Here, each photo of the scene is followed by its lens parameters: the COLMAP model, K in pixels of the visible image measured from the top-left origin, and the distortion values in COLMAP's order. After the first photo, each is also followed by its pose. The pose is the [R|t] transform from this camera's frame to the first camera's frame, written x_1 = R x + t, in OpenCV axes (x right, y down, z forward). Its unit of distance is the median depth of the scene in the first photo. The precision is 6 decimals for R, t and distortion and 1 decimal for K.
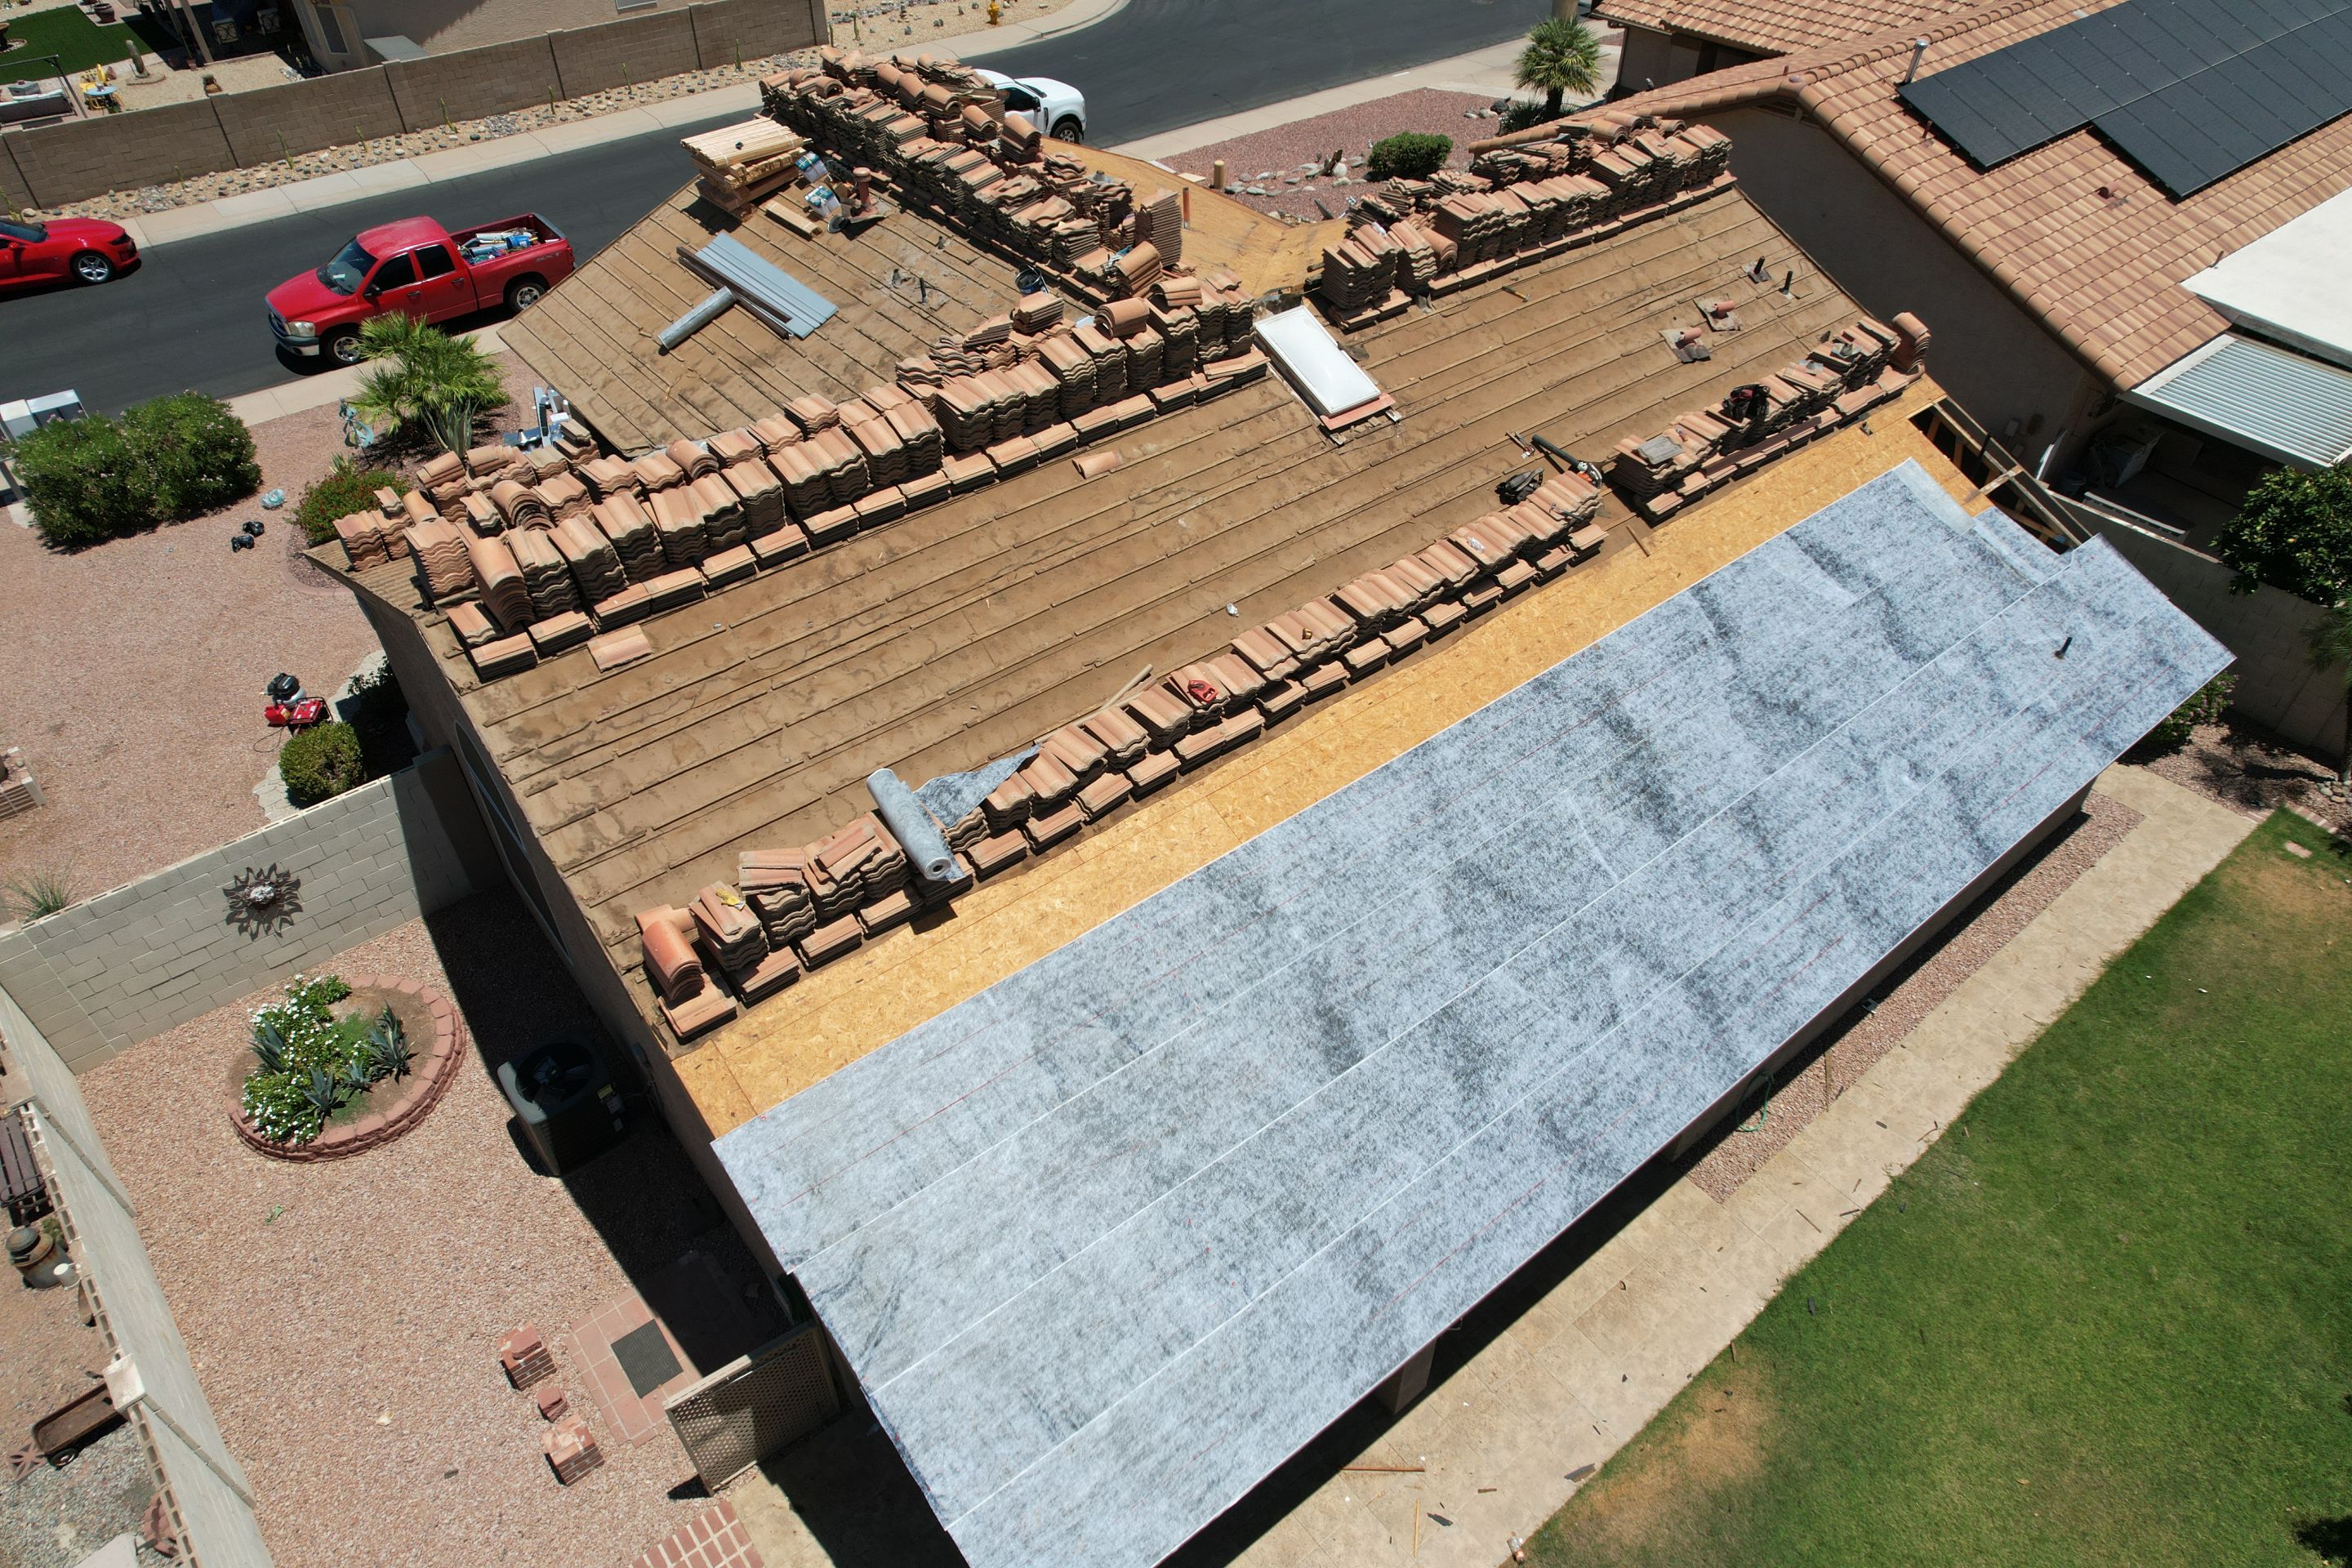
lens RADIAL K [[1504.5, 0, 1171.3], [0, 1504.5, 803.1], [0, 0, 1]] dist [-0.064796, 0.051610]
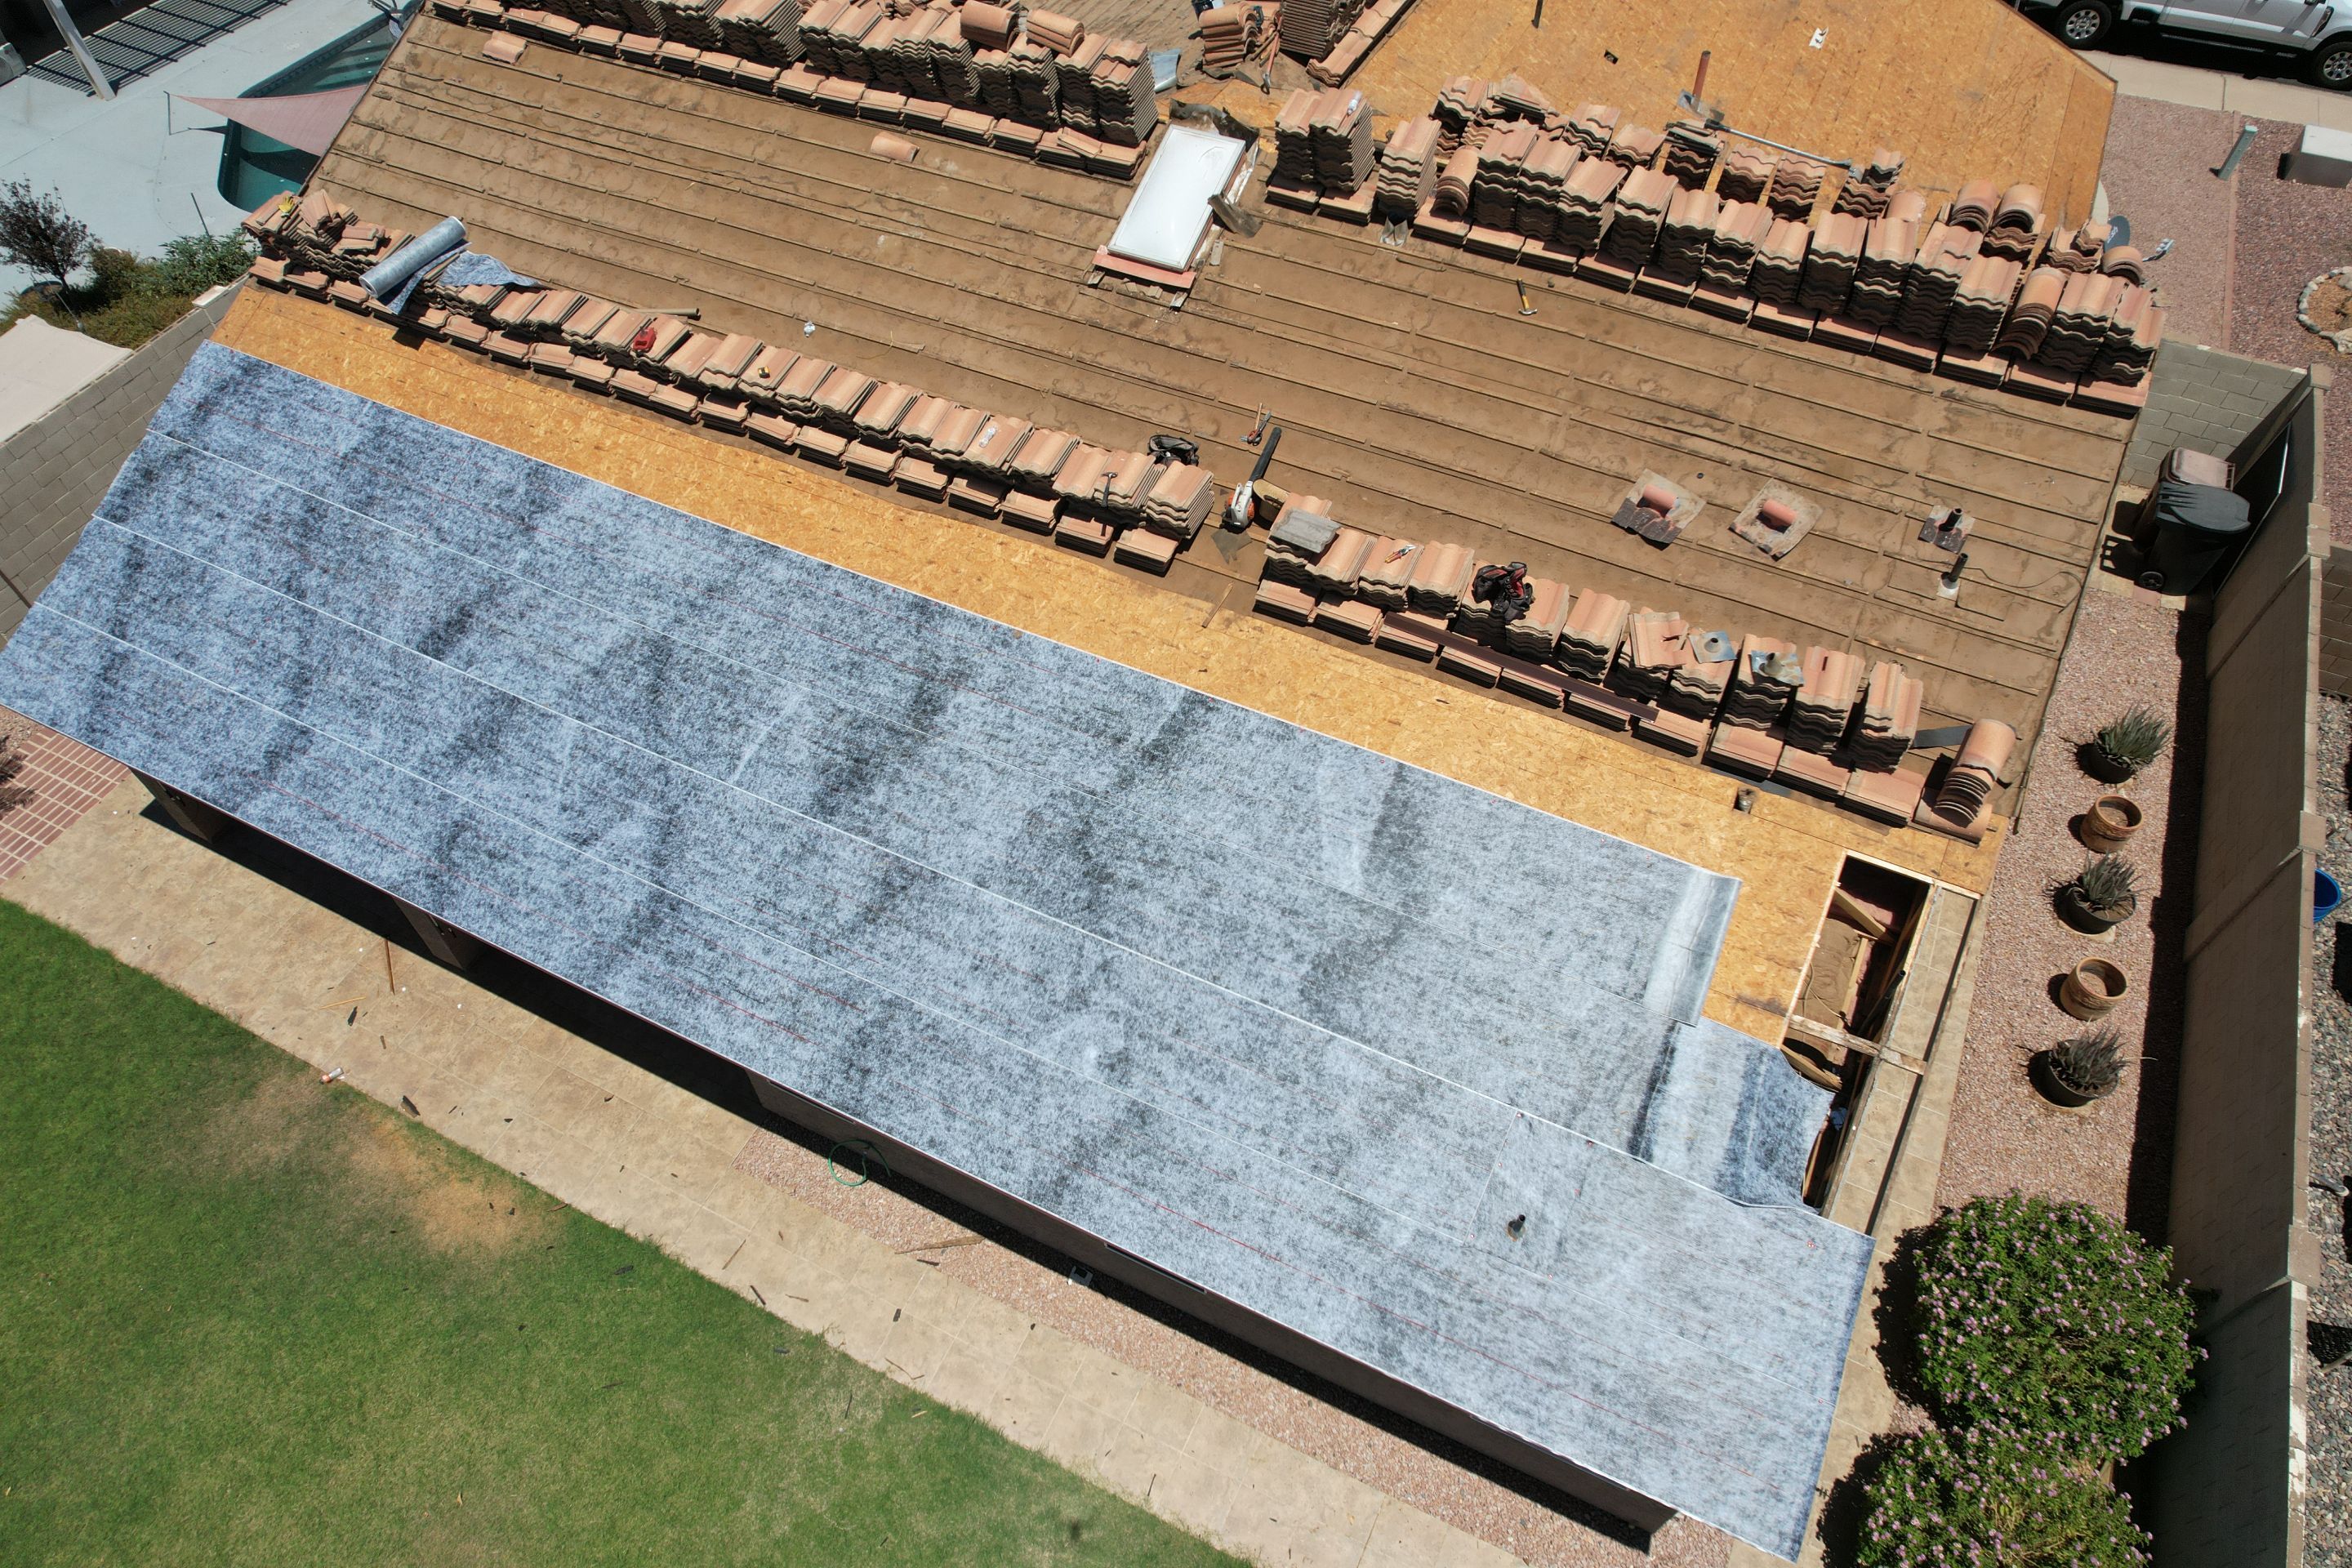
lens RADIAL K [[1504.5, 0, 1162.0], [0, 1504.5, 801.6], [0, 0, 1]] dist [-0.064796, 0.051610]
pose [[0.422453, 0.711209, -0.561885, 0.863855], [-0.599293, 0.684249, 0.415513, -0.440306], [0.679986, 0.161199, 0.715286, 0.497897]]
